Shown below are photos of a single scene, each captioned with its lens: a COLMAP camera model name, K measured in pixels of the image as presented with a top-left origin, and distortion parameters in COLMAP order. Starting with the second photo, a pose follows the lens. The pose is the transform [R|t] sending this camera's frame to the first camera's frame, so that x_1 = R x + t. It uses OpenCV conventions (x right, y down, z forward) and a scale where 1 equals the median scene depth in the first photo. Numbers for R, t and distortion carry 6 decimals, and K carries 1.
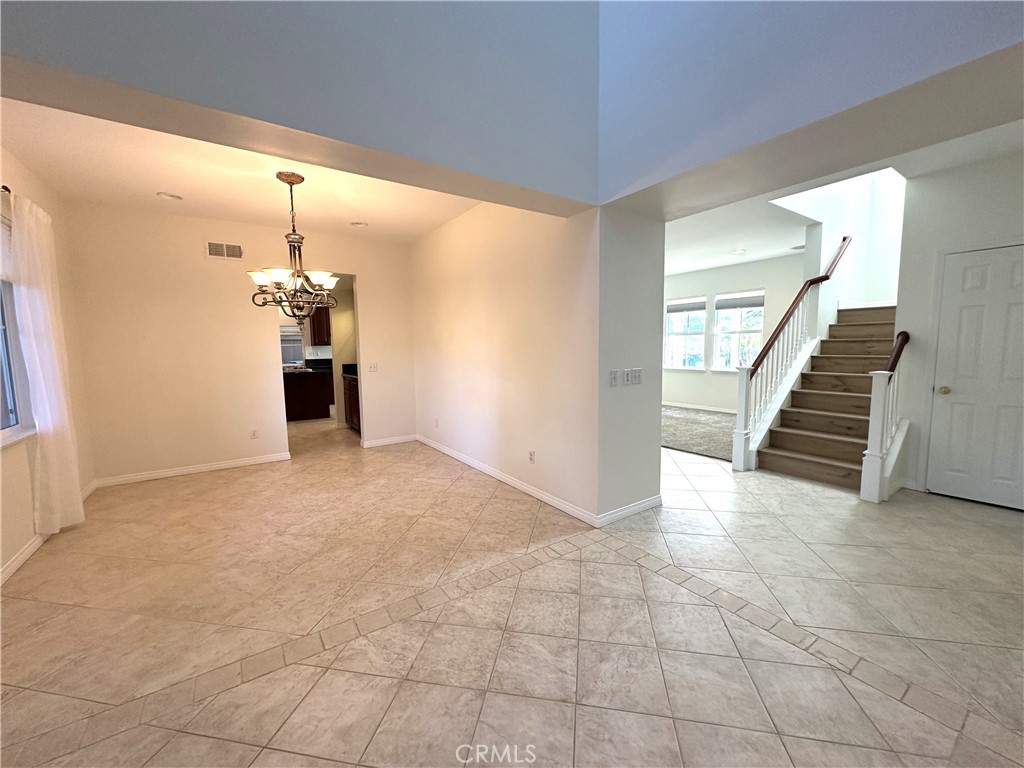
lens RADIAL K [[407.0, 0, 511.4], [0, 407.0, 384.2], [0, 0, 1]] dist [-0.002200, 0.000762]
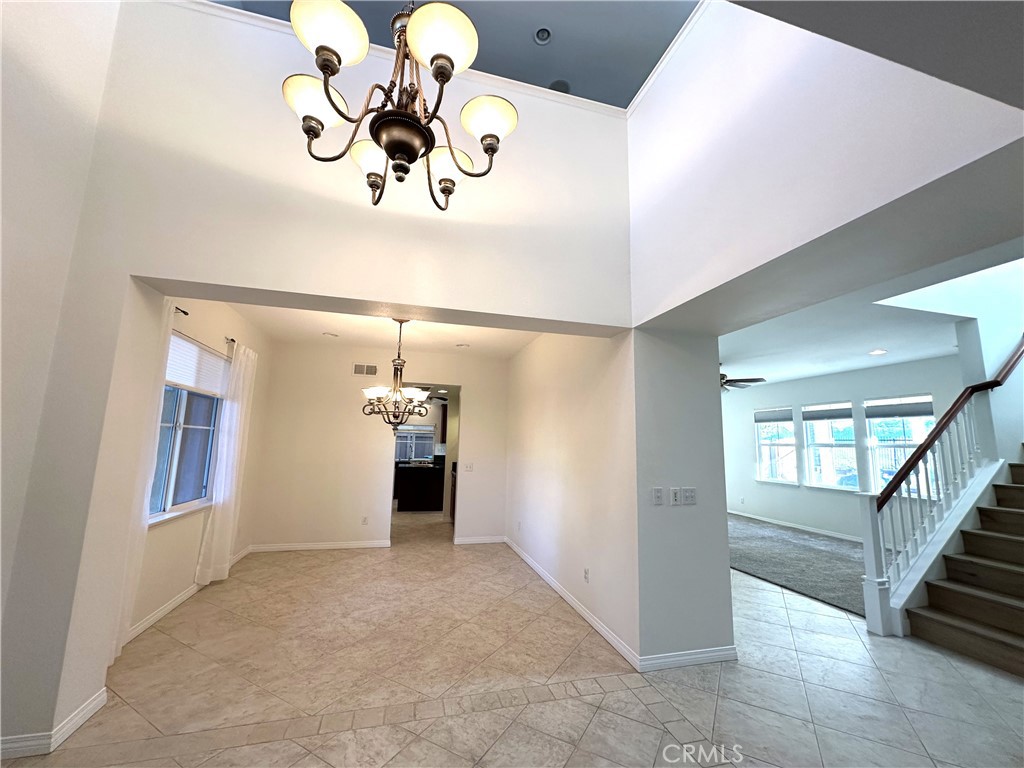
lens RADIAL K [[407.0, 0, 512.7], [0, 407.0, 384.1], [0, 0, 1]] dist [-0.002200, 0.000762]
pose [[0.942868, -0.012274, -0.332941, 0.220524], [-0.067812, 0.971332, -0.227849, -0.026759], [0.326193, 0.237409, 0.915006, -0.030355]]
